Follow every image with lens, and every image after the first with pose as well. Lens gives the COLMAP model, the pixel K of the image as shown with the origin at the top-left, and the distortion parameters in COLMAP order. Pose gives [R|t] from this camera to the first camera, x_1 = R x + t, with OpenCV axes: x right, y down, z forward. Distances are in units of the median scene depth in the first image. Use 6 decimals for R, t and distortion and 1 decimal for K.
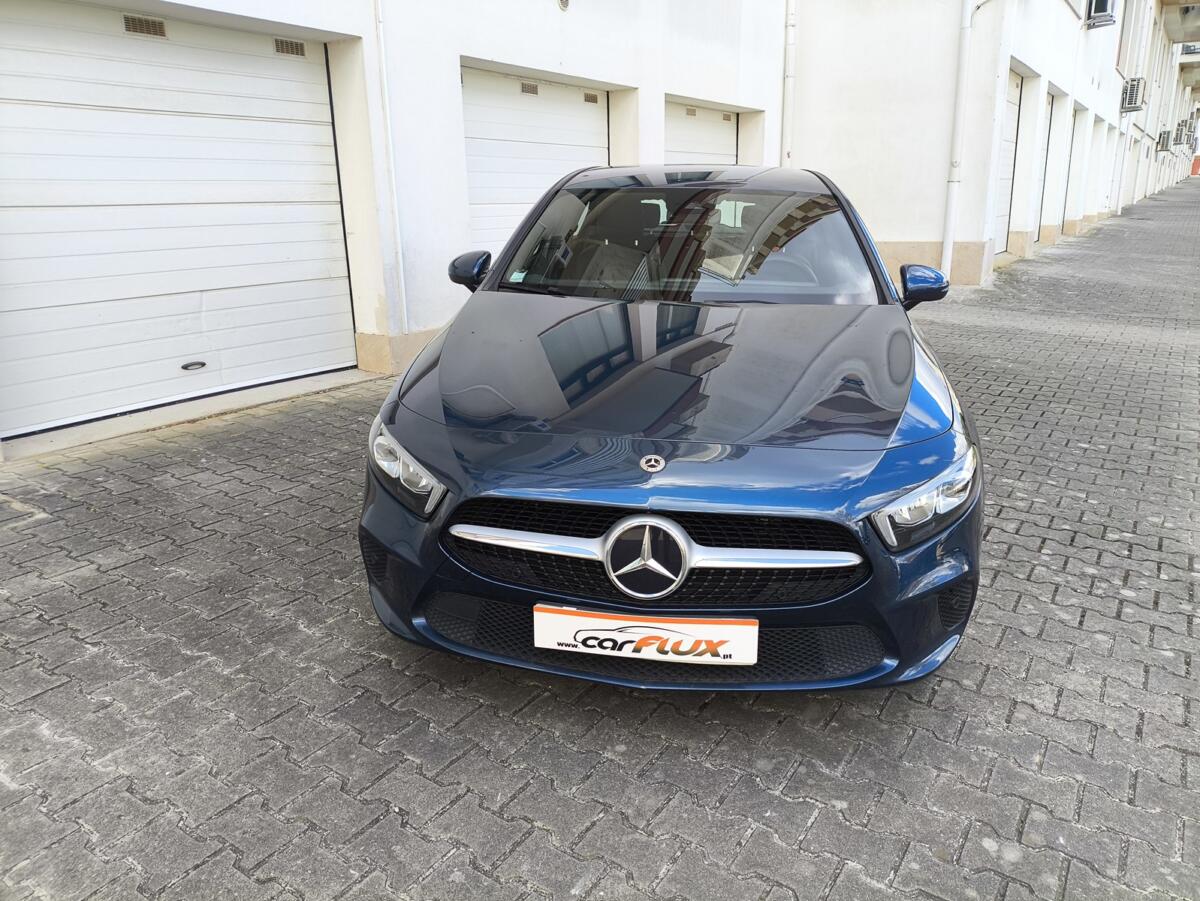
lens RADIAL K [[896.6, 0, 604.3], [0, 896.6, 439.2], [0, 0, 1]] dist [0.061110, -0.068314]
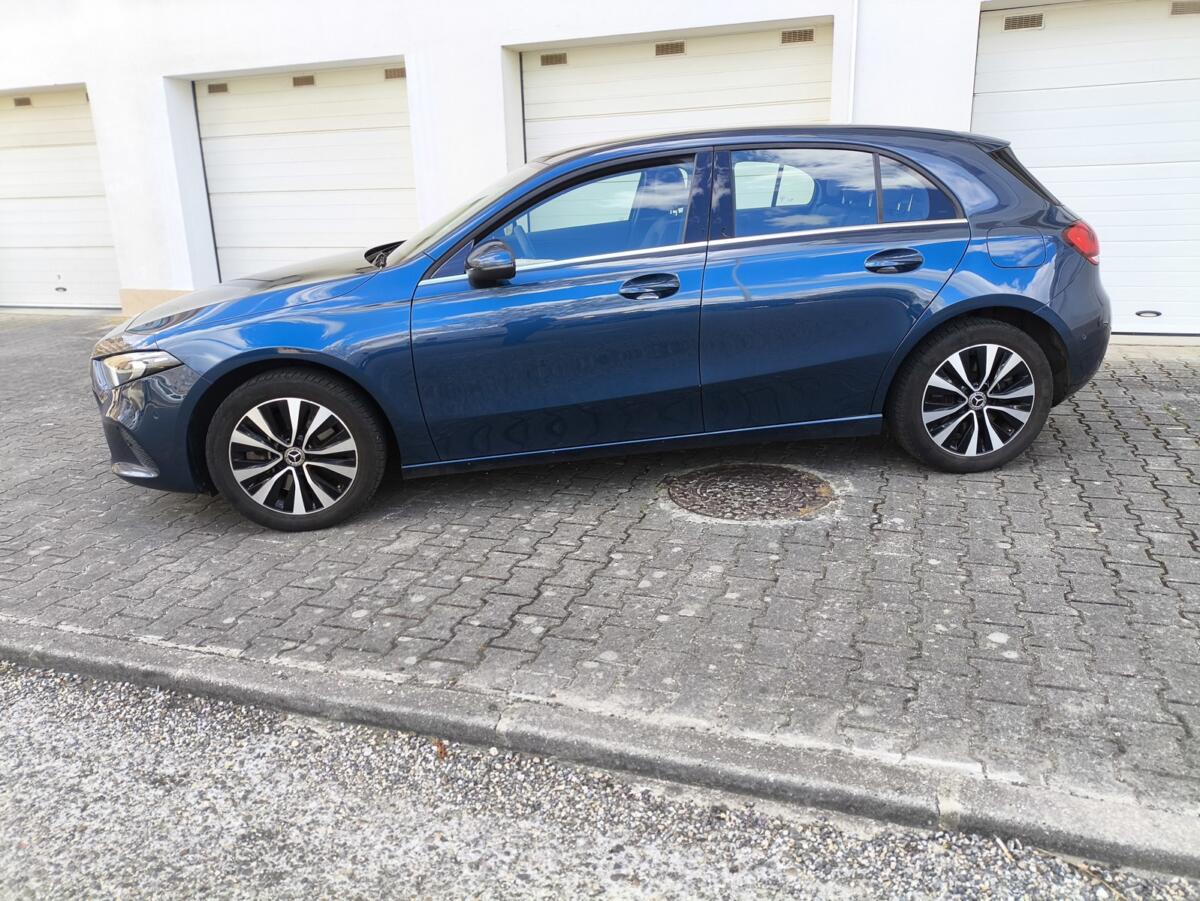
lens RADIAL K [[876.8, 0, 603.0], [0, 876.8, 450.8], [0, 0, 1]] dist [0.098473, -0.167229]
pose [[0.216018, 0.278469, -0.935837, 1.134169], [-0.233678, 0.945358, 0.227362, -0.190747], [0.948014, 0.169571, 0.269286, 0.784131]]
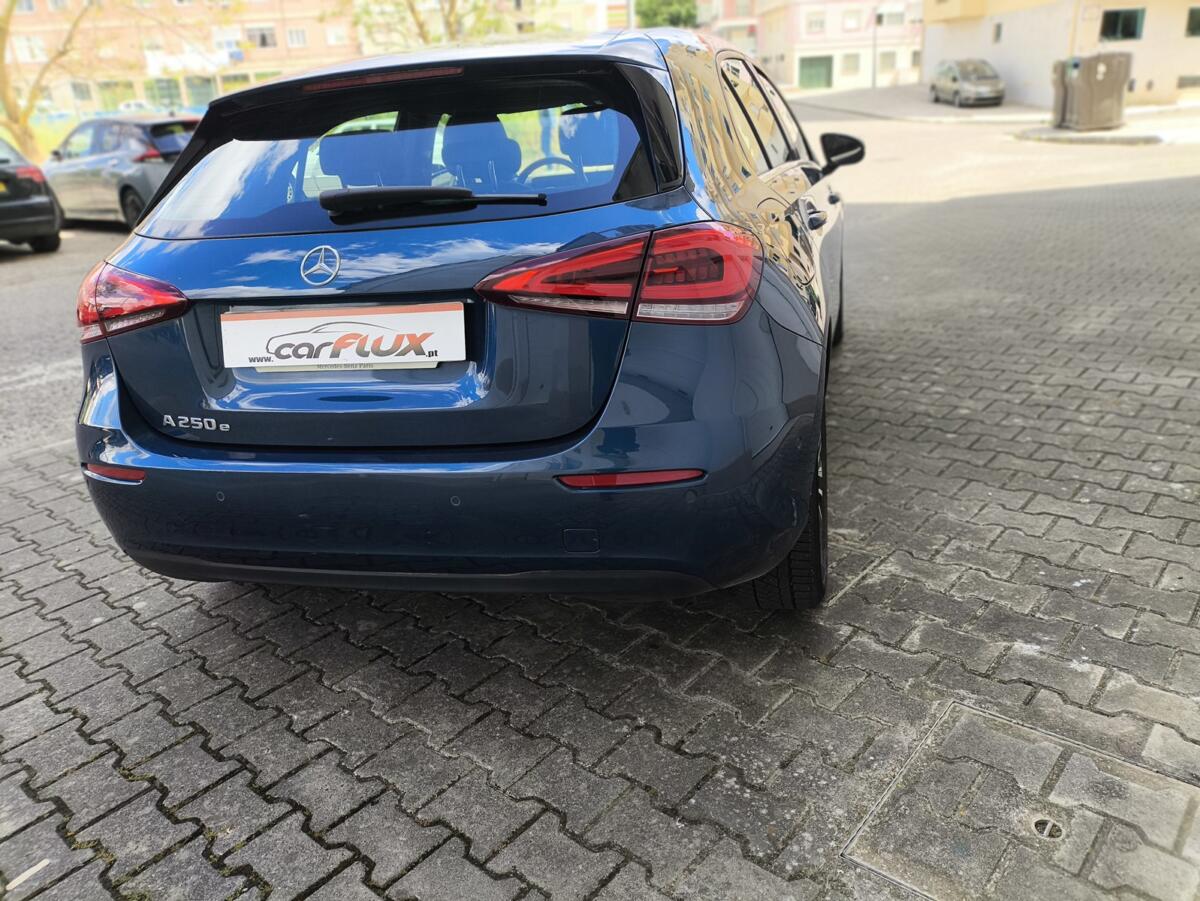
lens RADIAL K [[885.9, 0, 611.5], [0, 885.9, 455.5], [0, 0, 1]] dist [0.076344, -0.141326]
pose [[-0.988392, 0.007858, 0.151724, -0.019603], [0.098544, 0.793245, 0.600876, -0.498443], [-0.115632, 0.608852, -0.784811, 1.864109]]
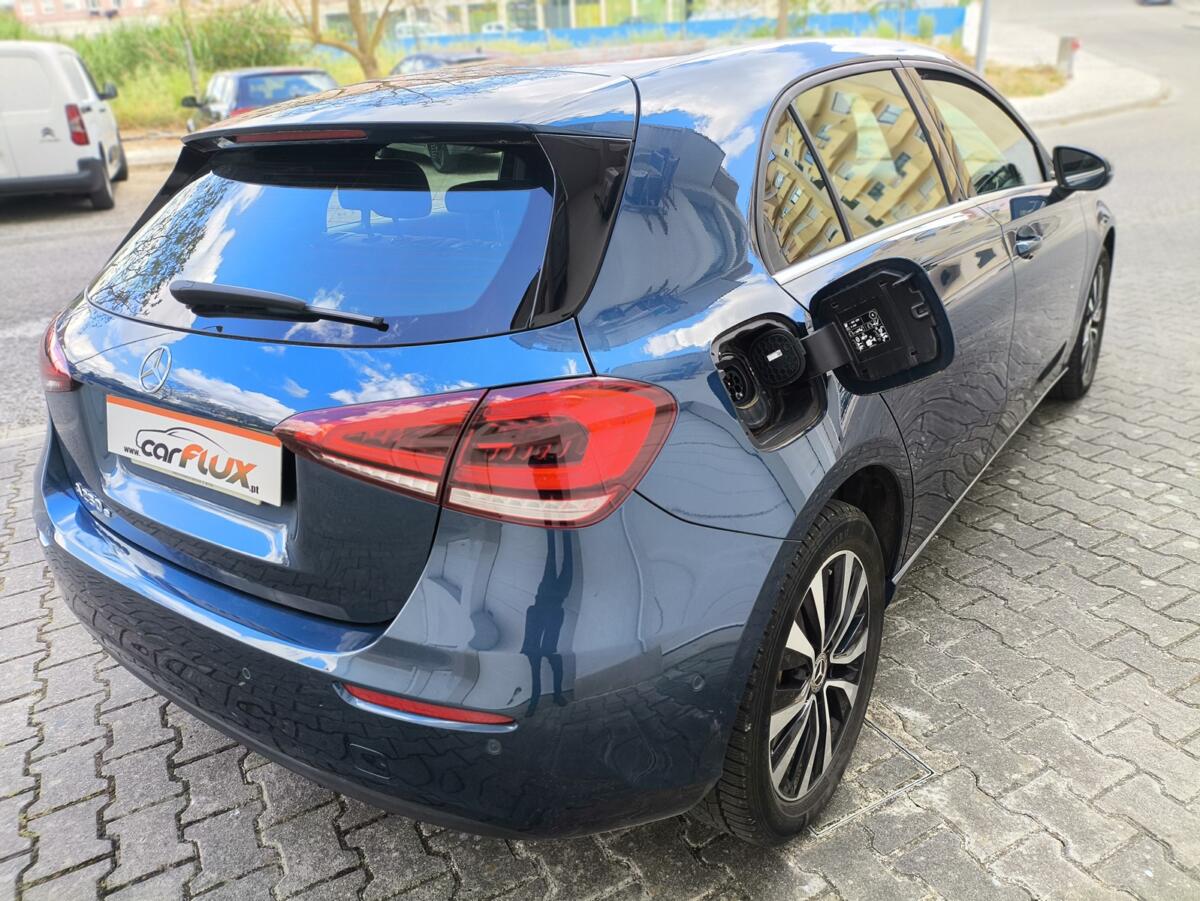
lens RADIAL K [[907.3, 0, 594.7], [0, 907.3, 457.7], [0, 0, 1]] dist [-0.025205, 0.005353]
pose [[-0.871525, -0.157301, 0.464436, -0.147303], [0.184947, 0.771746, 0.608443, -0.492681], [-0.454135, 0.616169, -0.643503, 1.679623]]
